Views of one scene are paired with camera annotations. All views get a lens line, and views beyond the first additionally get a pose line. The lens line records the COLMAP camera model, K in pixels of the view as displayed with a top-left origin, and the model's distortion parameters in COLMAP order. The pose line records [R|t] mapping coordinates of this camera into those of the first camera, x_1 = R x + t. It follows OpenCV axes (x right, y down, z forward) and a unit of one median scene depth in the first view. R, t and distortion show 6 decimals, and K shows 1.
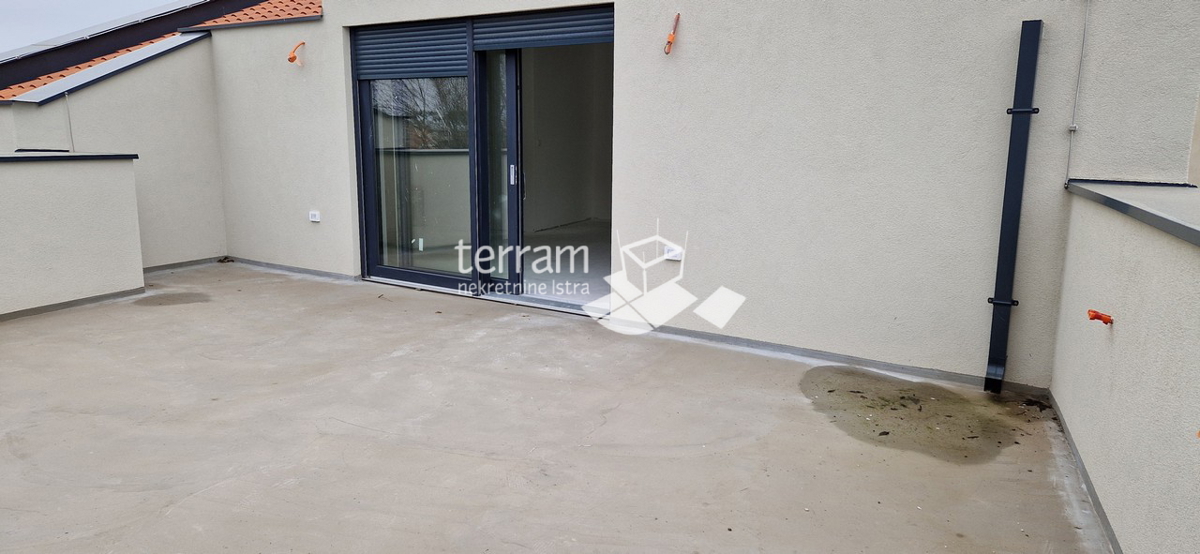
lens RADIAL K [[782.3, 0, 600.0], [0, 782.3, 277.0], [0, 0, 1]] dist [0.003580, 0.000746]
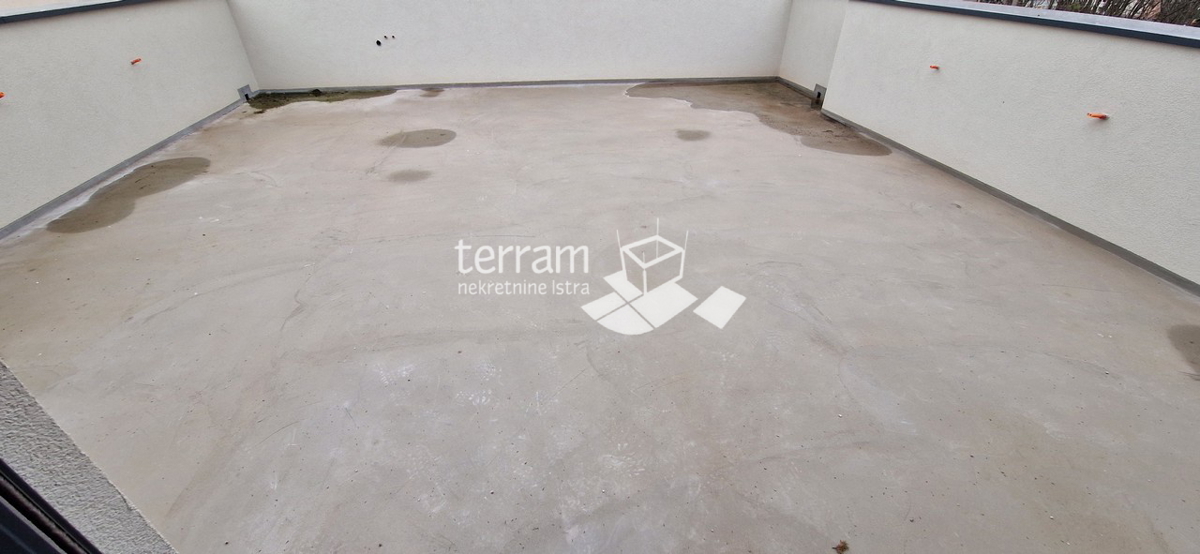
lens RADIAL K [[484.4, 0, 600.0], [0, 484.4, 277.0], [0, 0, 1]] dist [-0.001600, -0.000436]
pose [[-0.847183, 0.276760, -0.453524, -0.054059], [-0.111214, 0.742325, 0.660746, -0.324975], [0.519530, 0.610211, -0.598106, 1.623486]]
